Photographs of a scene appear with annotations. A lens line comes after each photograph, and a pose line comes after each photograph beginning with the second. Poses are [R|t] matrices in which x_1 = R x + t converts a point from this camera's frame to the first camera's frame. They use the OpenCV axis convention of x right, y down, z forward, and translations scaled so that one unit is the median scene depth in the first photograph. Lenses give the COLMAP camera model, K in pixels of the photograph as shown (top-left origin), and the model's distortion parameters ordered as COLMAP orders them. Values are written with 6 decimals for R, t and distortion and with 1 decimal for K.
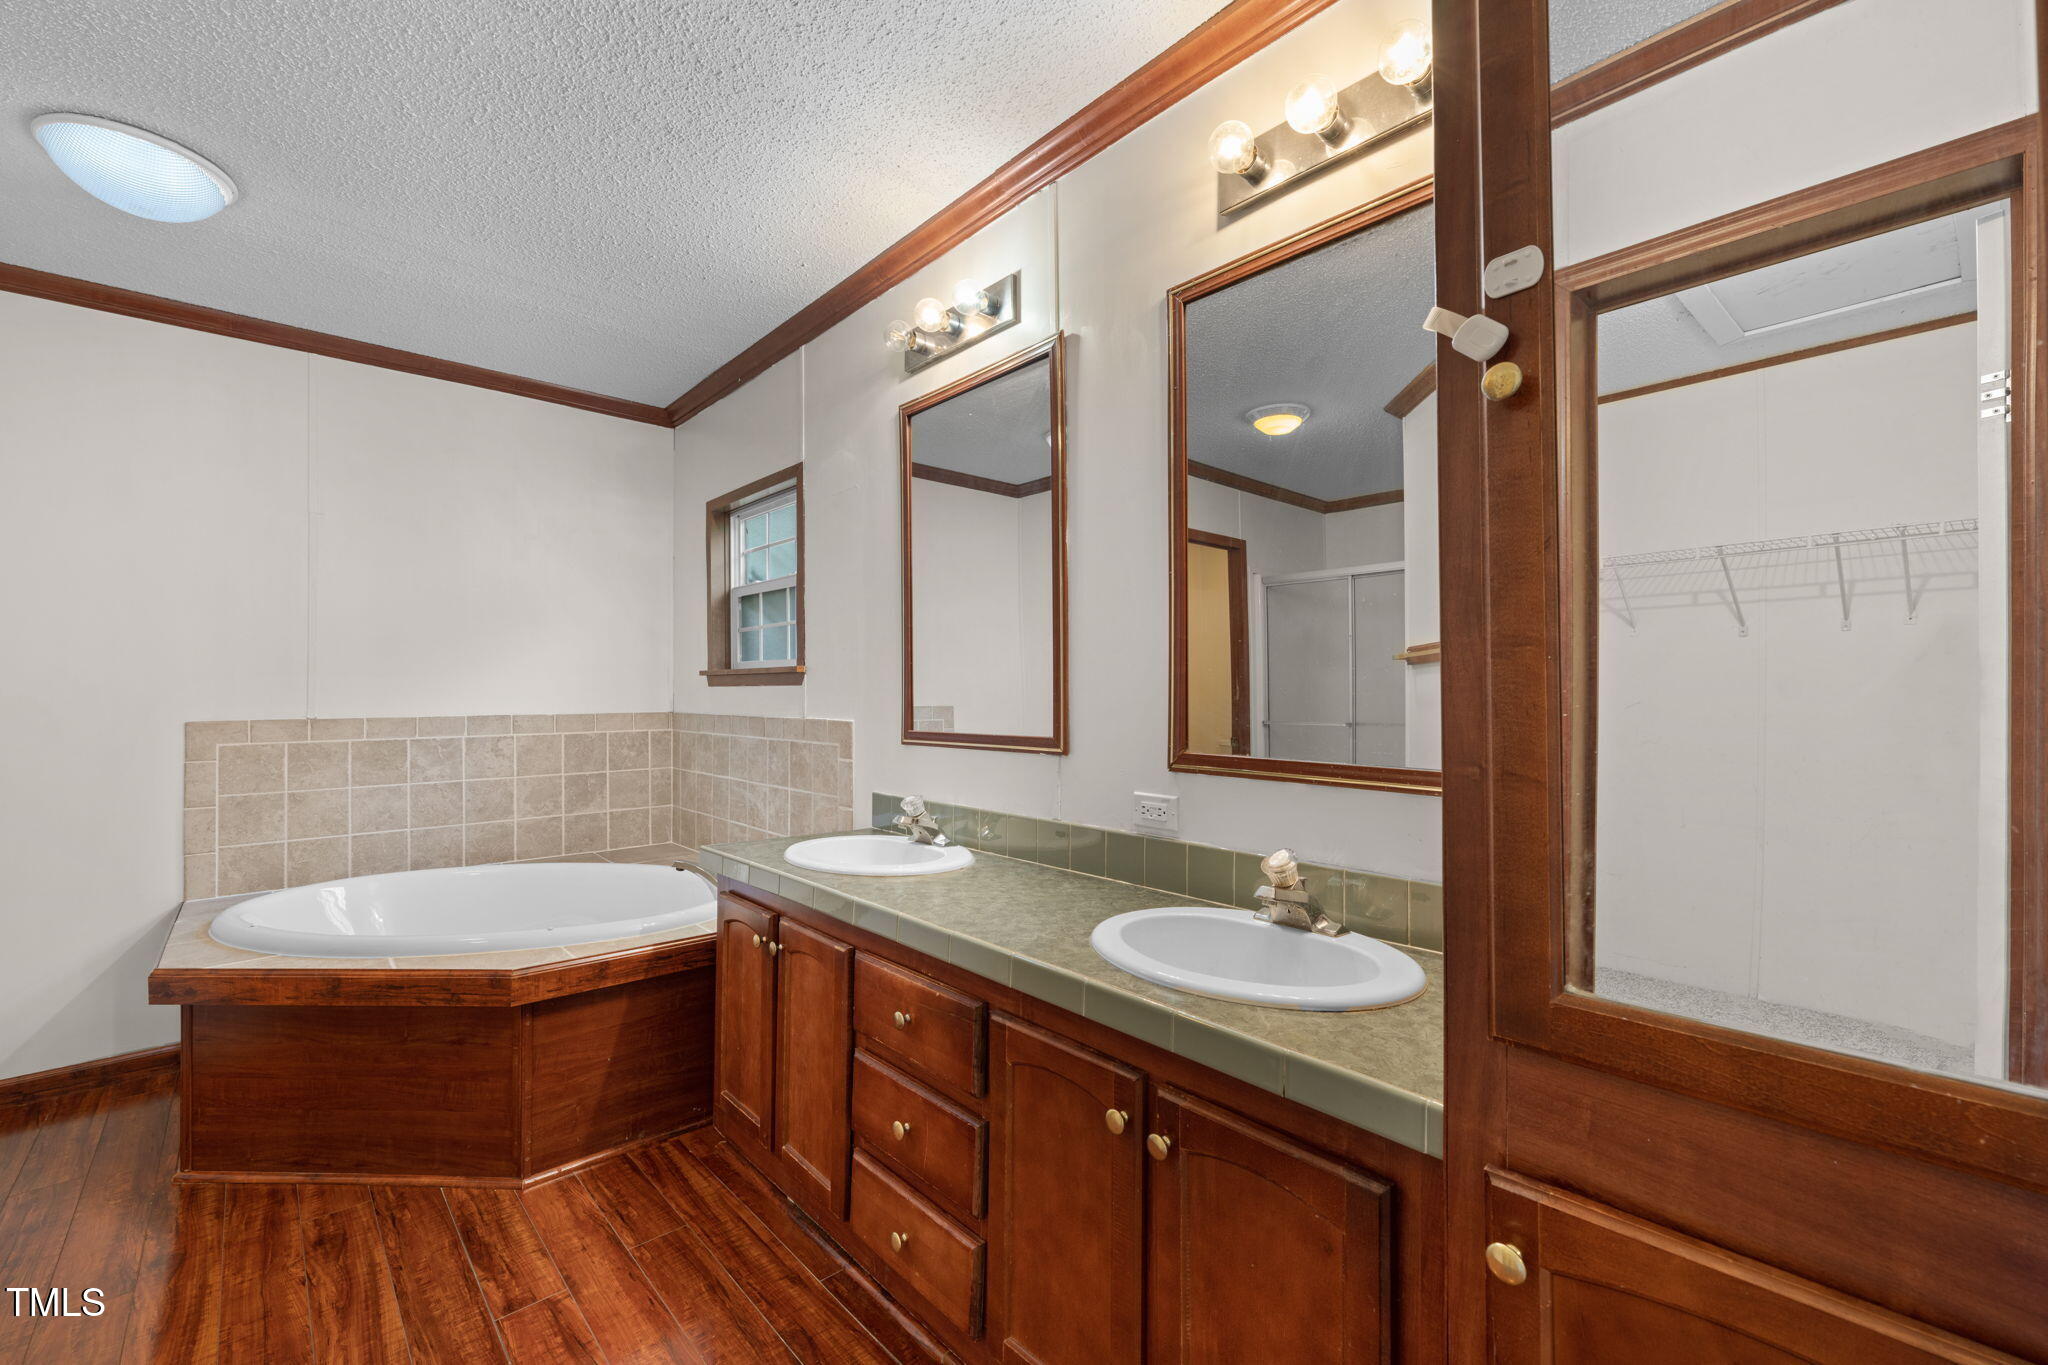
lens RADIAL K [[816.7, 0, 1067.6], [0, 816.7, 688.7], [0, 0, 1]] dist [0.002336, 0.000147]
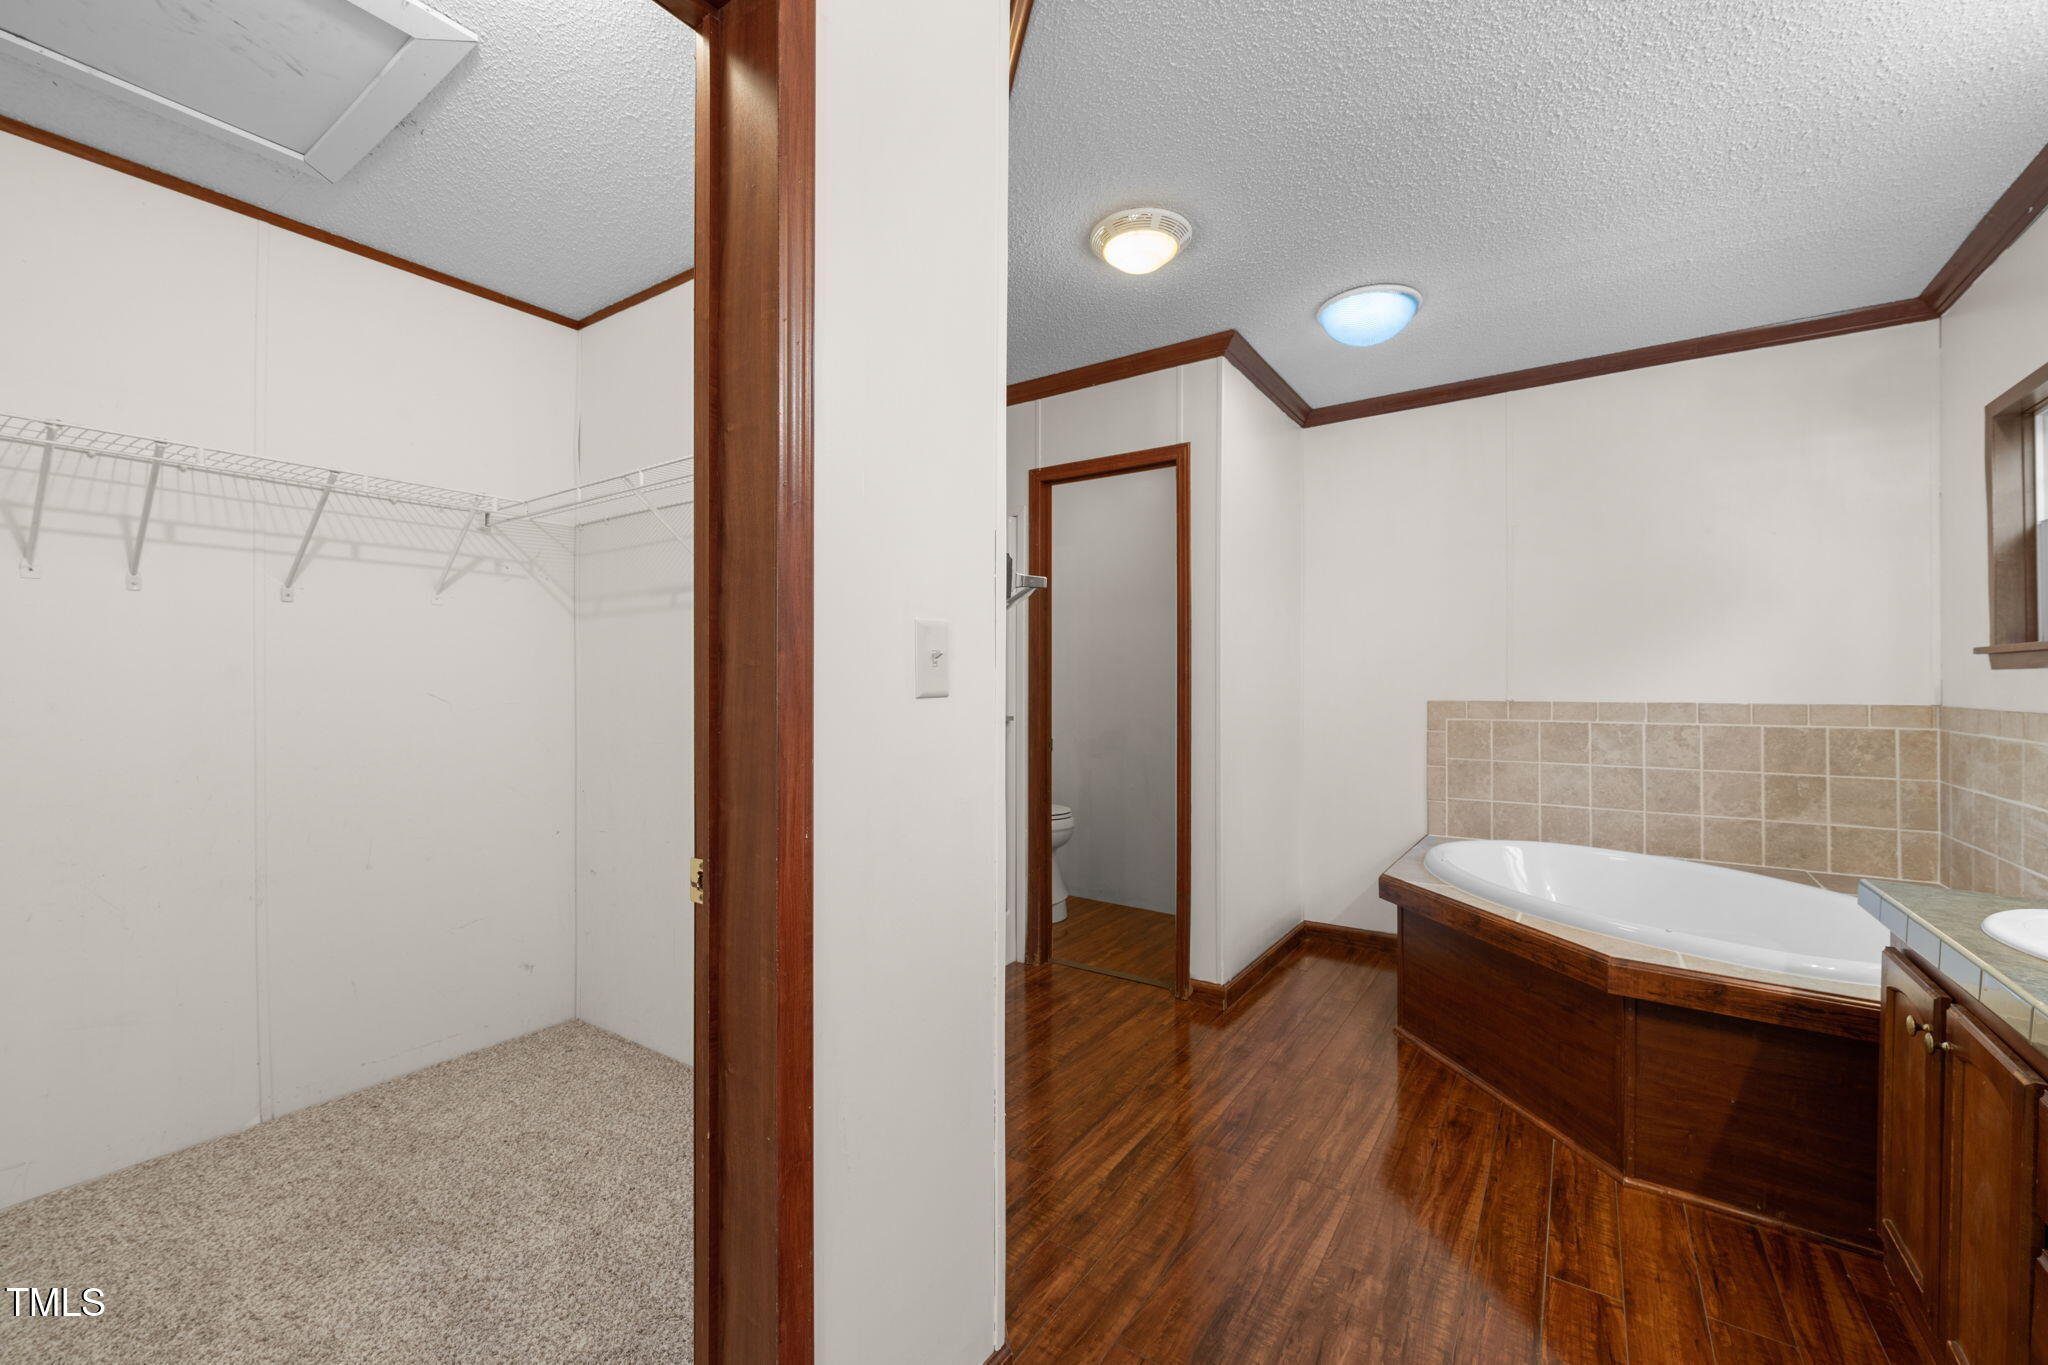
lens RADIAL K [[847.2, 0, 1051.0], [0, 847.2, 679.5], [0, 0, 1]] dist [0.001409, 0.000507]
pose [[0.221621, -0.004113, -0.975124, 0.165332], [0.003646, 0.999988, -0.003390, 0.009652], [0.975126, -0.002804, 0.221634, 0.109510]]
